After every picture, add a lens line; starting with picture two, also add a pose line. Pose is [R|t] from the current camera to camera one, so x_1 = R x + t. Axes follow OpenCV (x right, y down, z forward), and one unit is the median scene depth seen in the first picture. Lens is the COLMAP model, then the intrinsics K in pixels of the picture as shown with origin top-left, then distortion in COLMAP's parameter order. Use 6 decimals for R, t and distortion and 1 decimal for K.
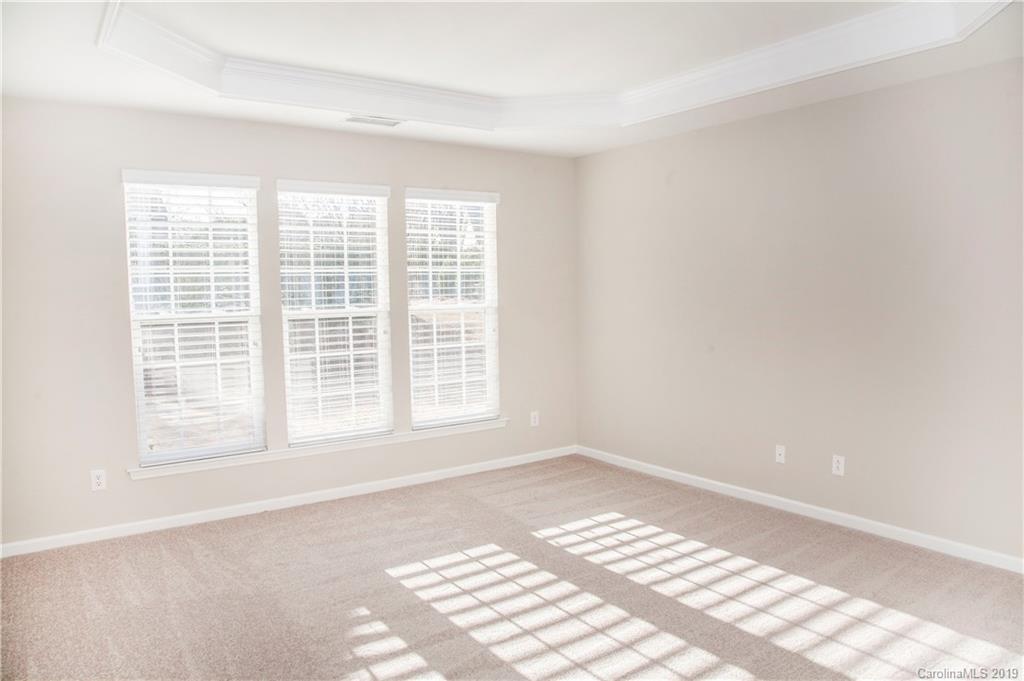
lens RADIAL K [[706.0, 0, 534.8], [0, 706.0, 340.0], [0, 0, 1]] dist [-0.135183, 0.069734]
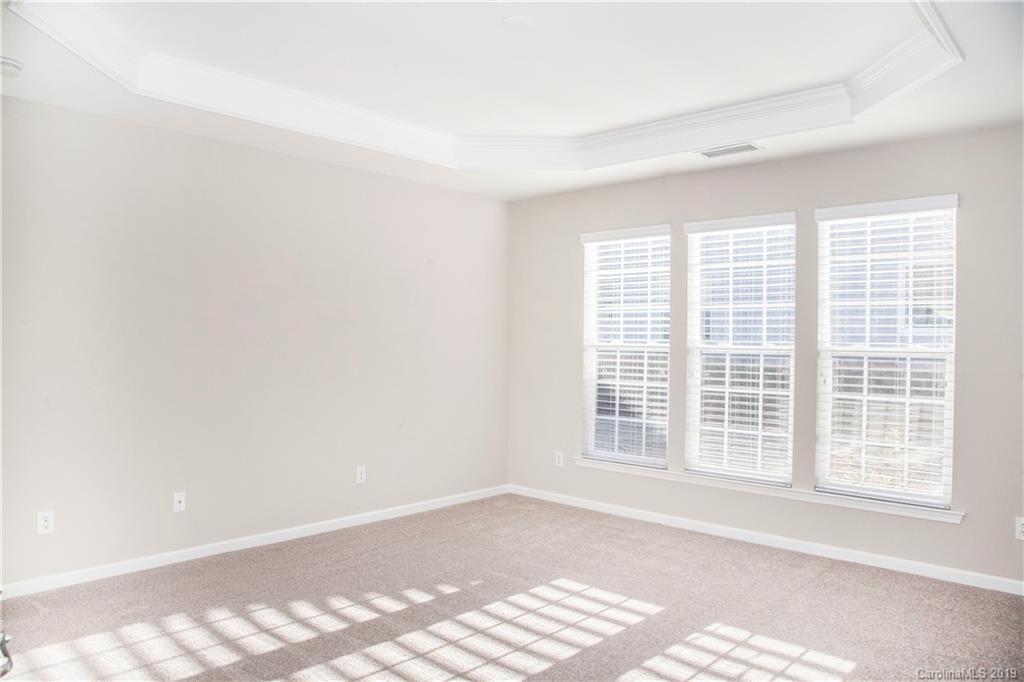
lens RADIAL K [[716.1, 0, 512.6], [0, 716.1, 350.0], [0, 0, 1]] dist [0.000641, -0.001809]
pose [[0.215053, 0.043375, -0.975639, 0.617200], [-0.073933, 0.996869, 0.028023, -0.041264], [0.973800, 0.066106, 0.217587, 0.459730]]
